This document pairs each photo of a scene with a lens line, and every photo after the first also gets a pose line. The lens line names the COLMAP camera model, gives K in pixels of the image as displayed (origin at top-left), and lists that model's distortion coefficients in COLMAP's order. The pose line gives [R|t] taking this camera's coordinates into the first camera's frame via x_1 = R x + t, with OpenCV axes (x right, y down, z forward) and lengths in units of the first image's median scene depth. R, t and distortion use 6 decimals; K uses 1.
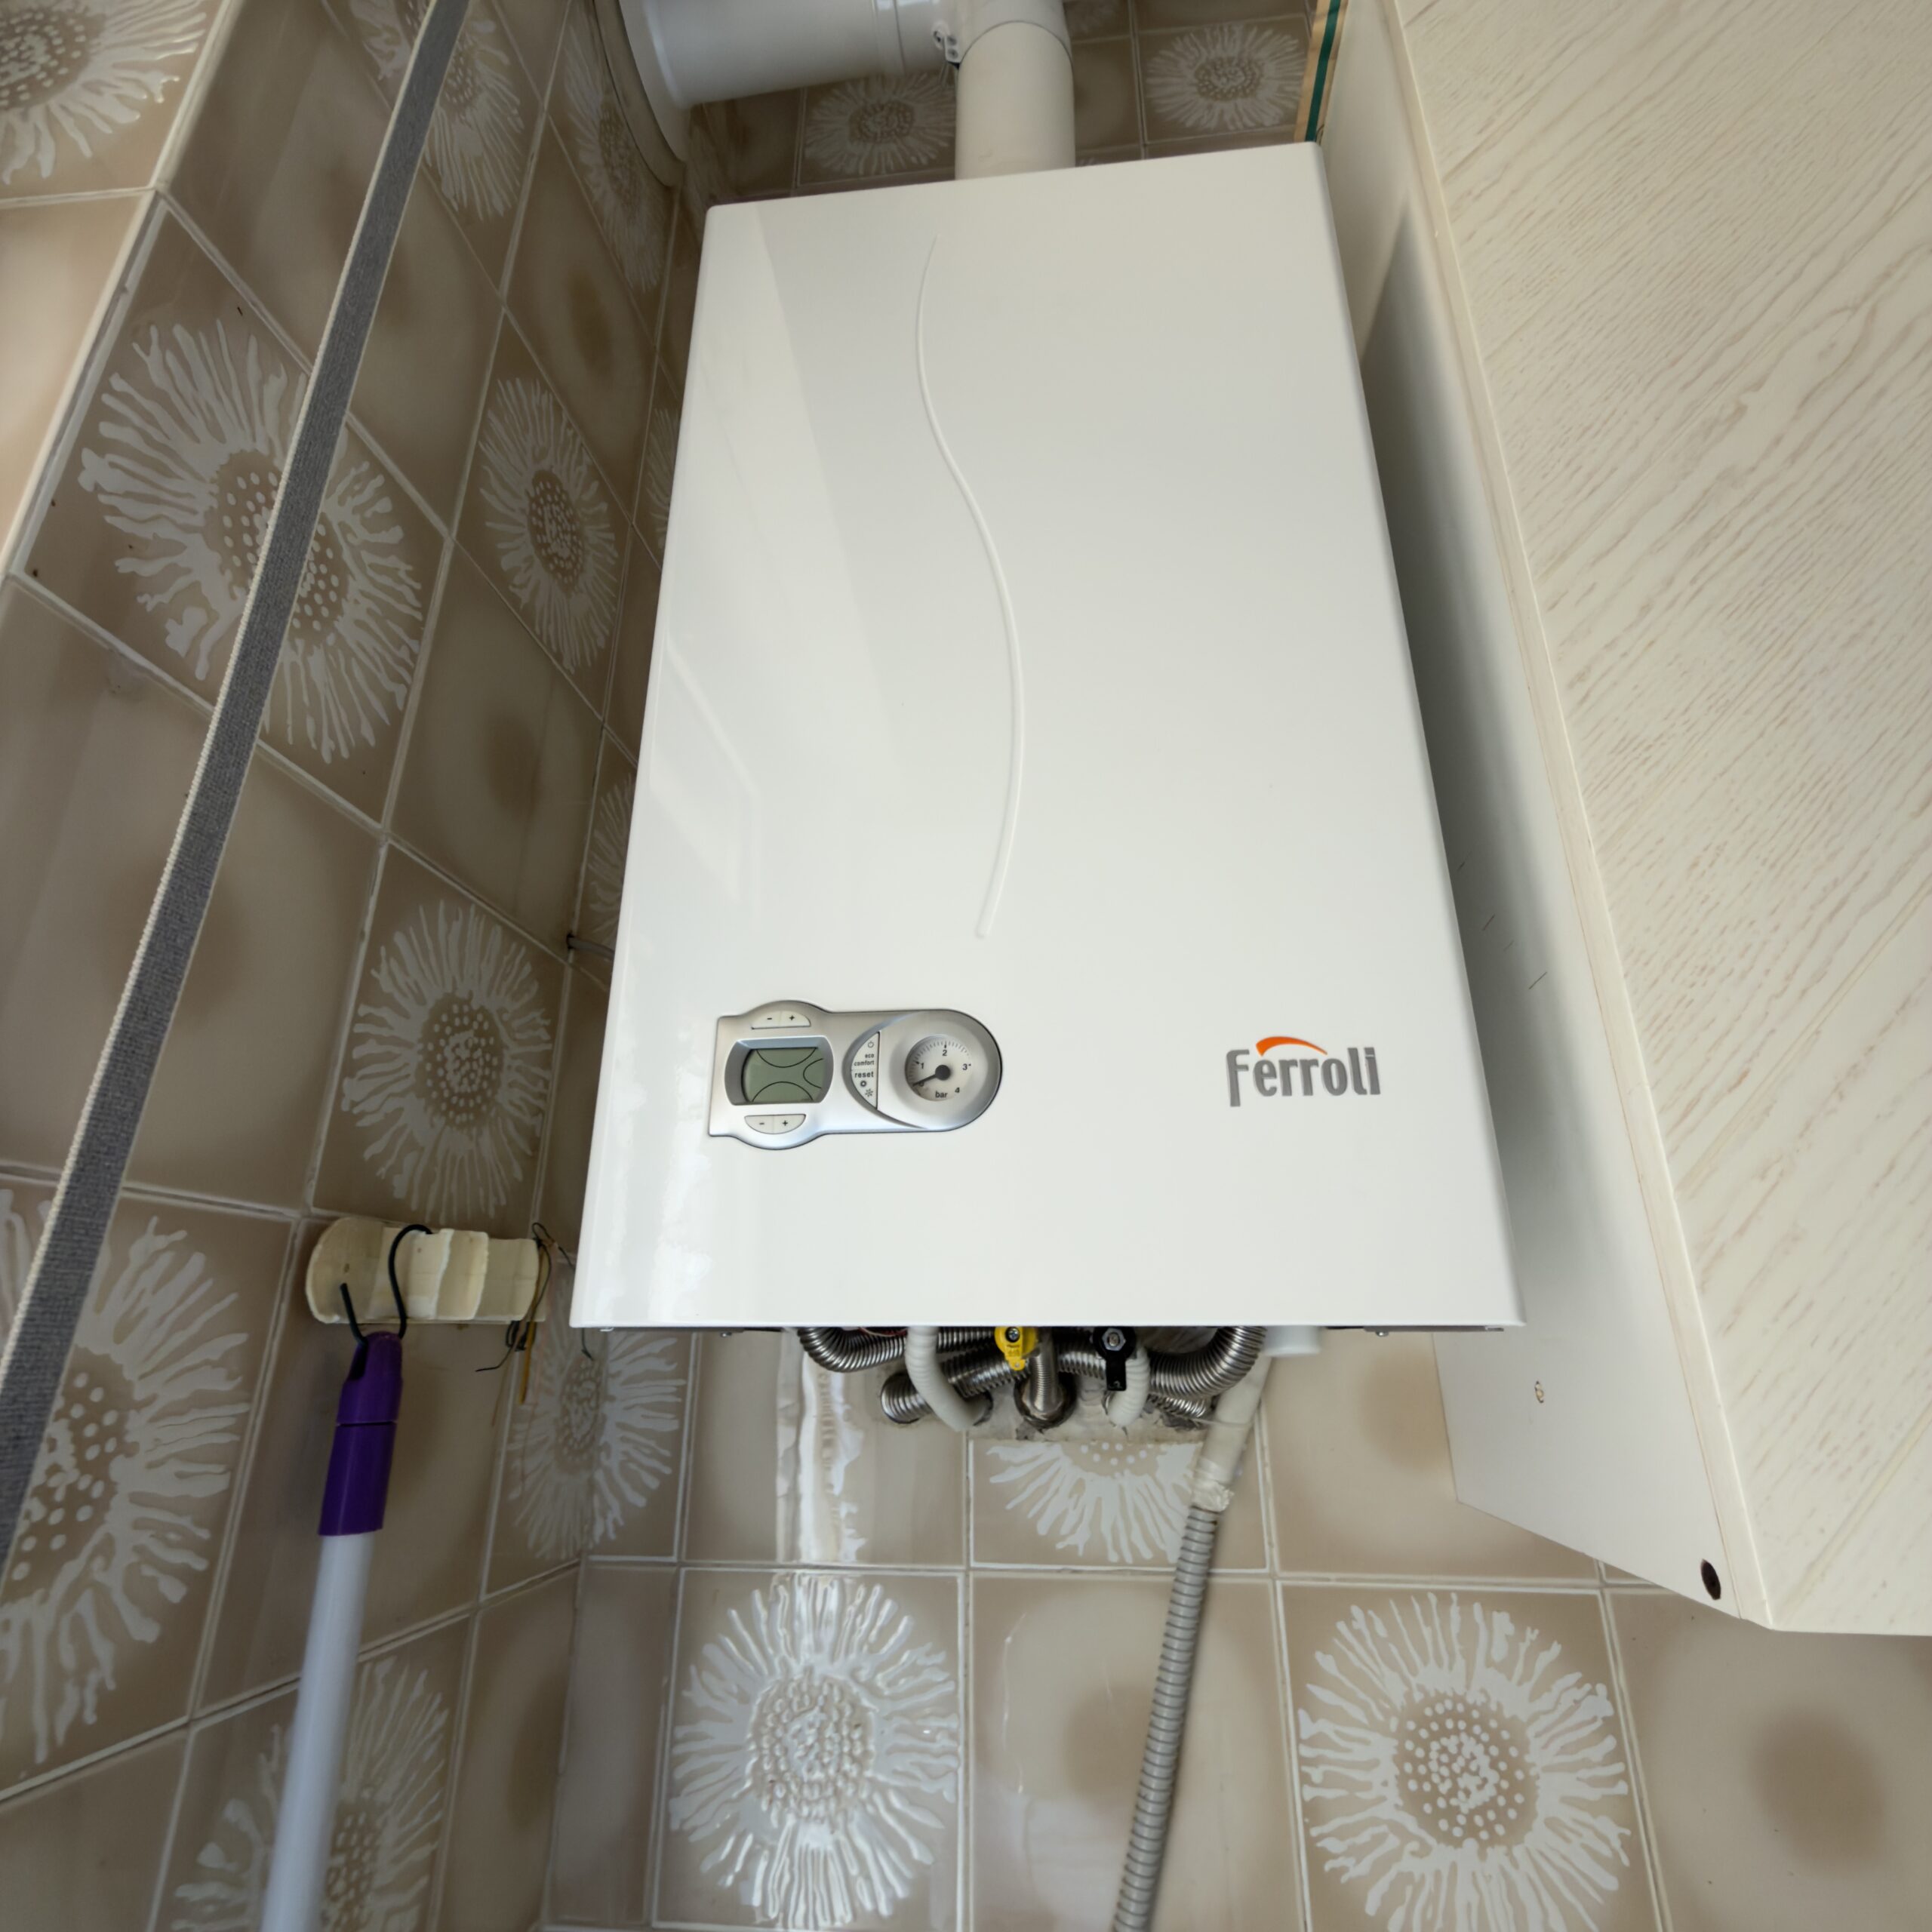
lens RADIAL K [[1026.3, 0, 967.4], [0, 1026.3, 970.6], [0, 0, 1]] dist [0.007356, -0.001590]
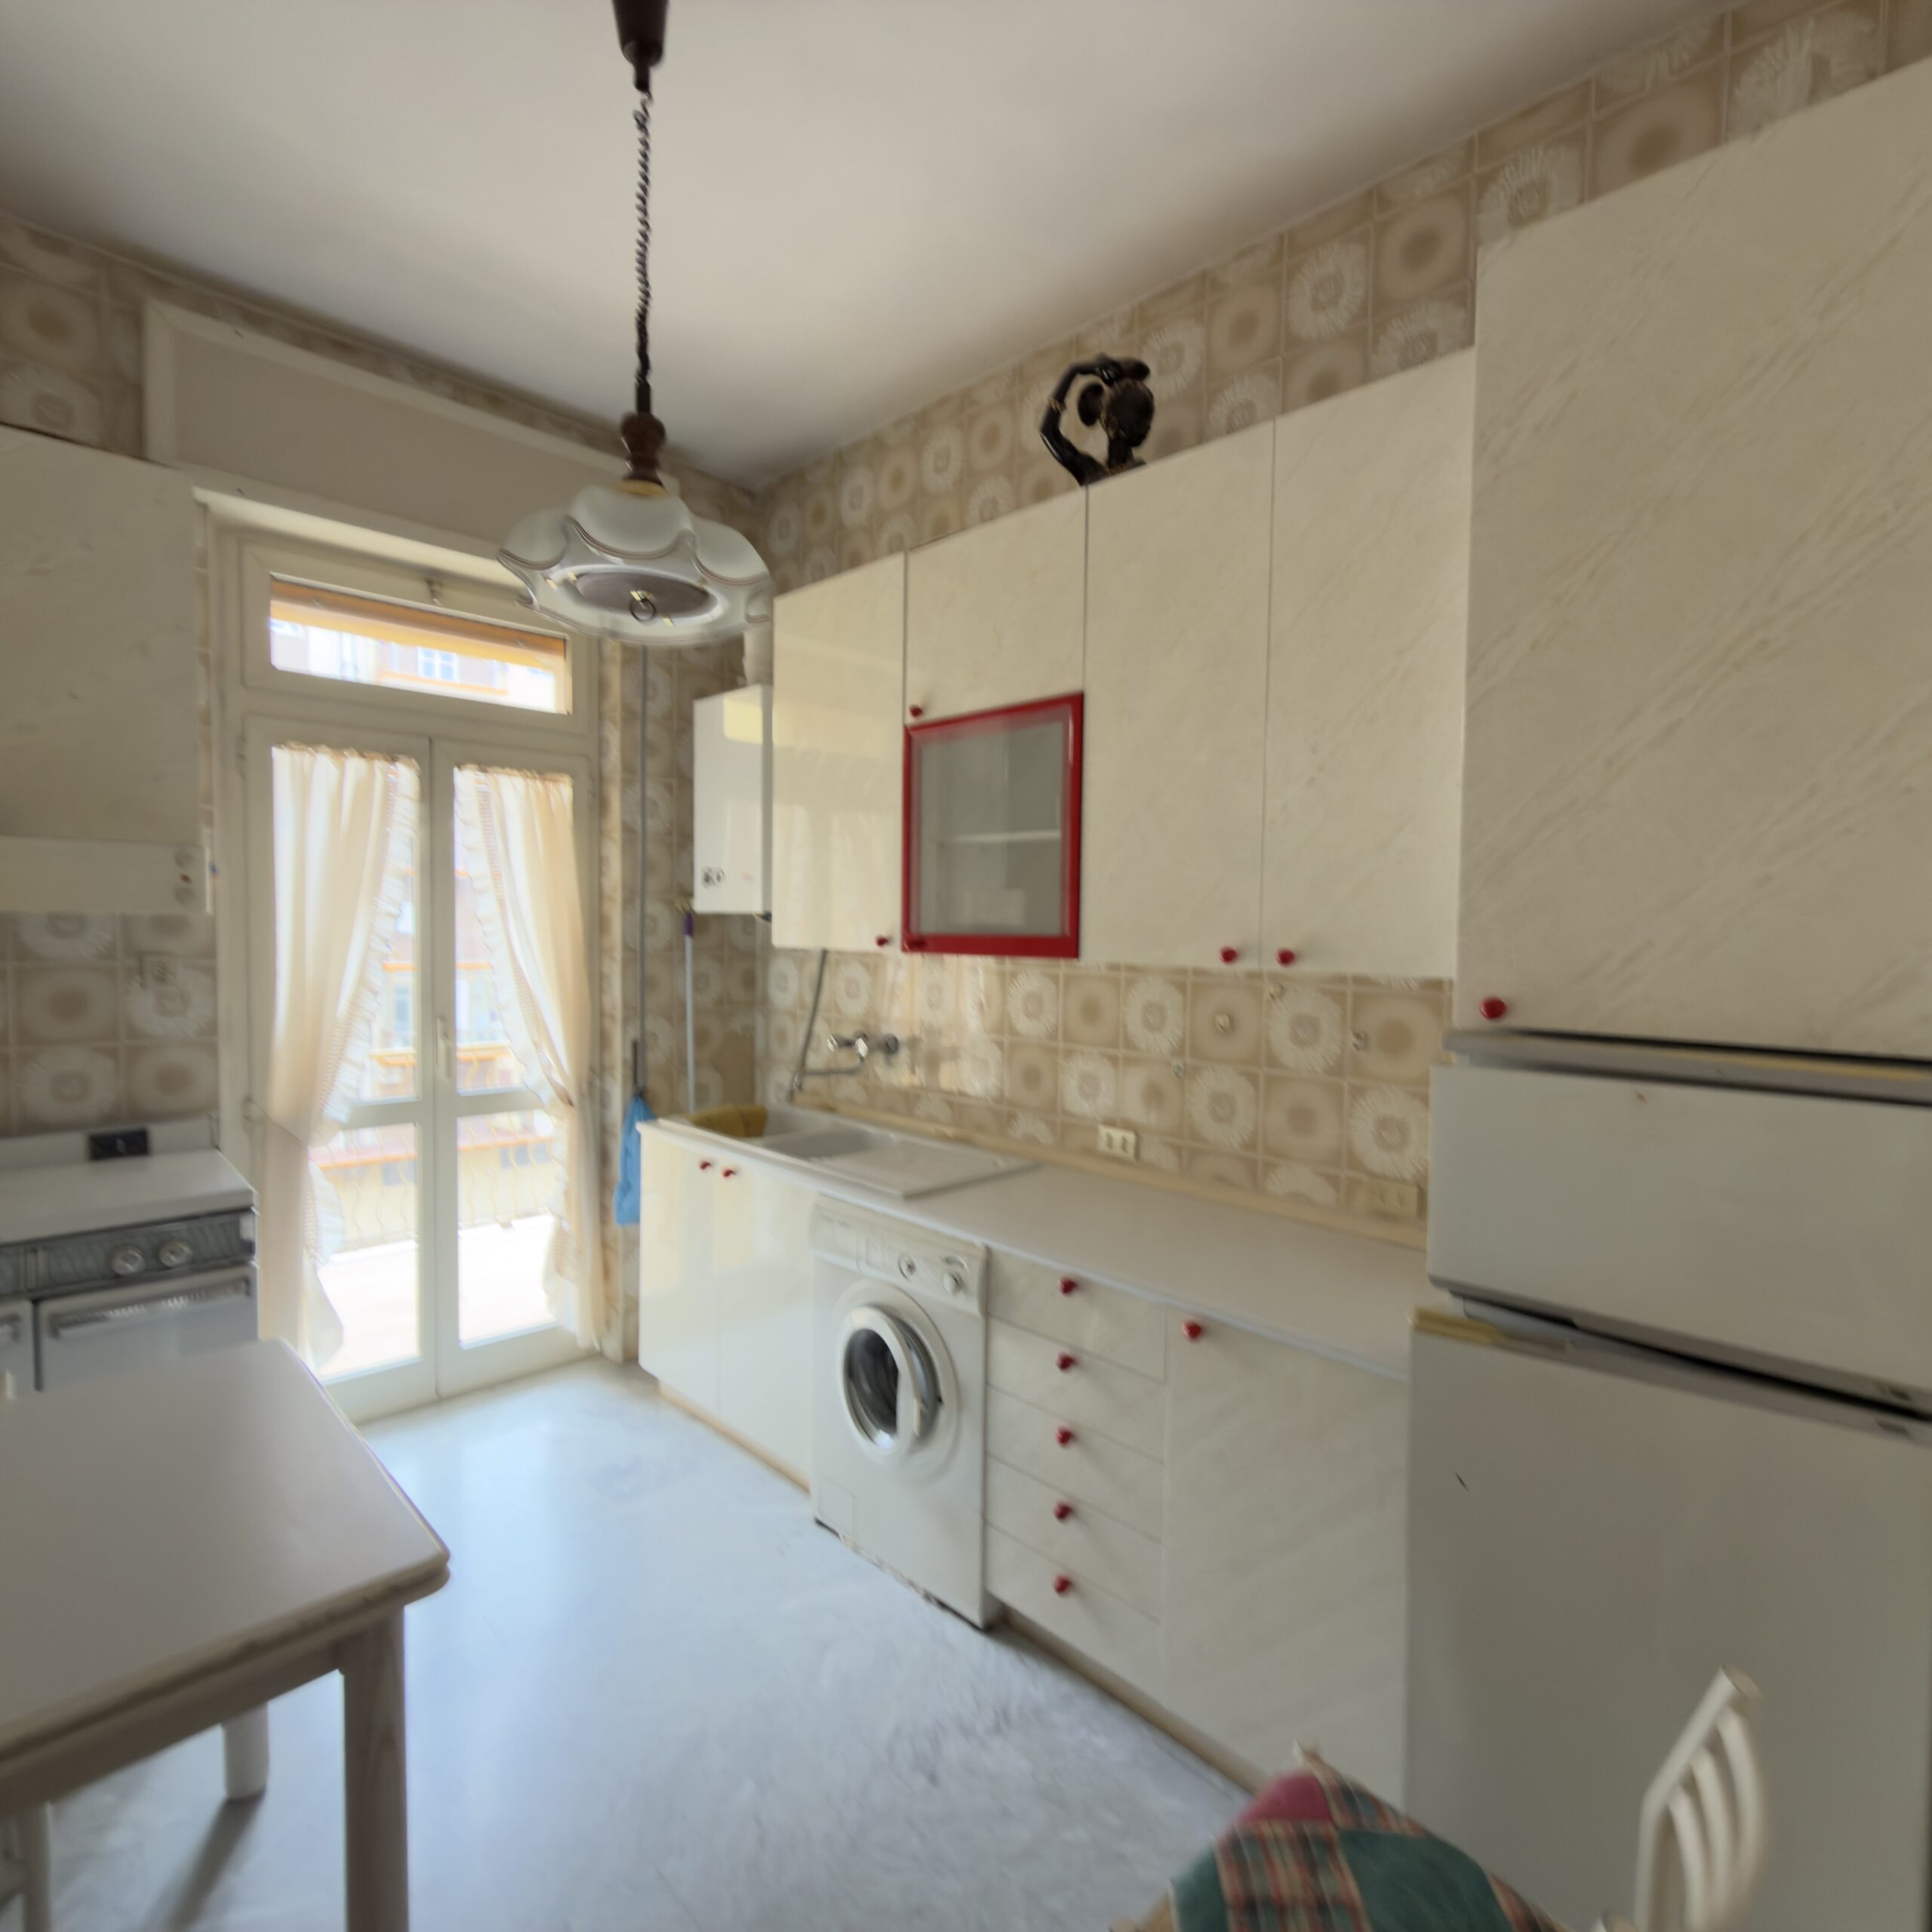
lens RADIAL K [[1048.4, 0, 946.9], [0, 1048.4, 972.4], [0, 0, 1]] dist [0.012484, -0.001922]
pose [[0.778770, 0.042458, -0.625871, 5.688605], [0.198963, 0.929477, 0.310623, -1.226095], [0.594921, -0.366429, 0.715401, -3.477180]]
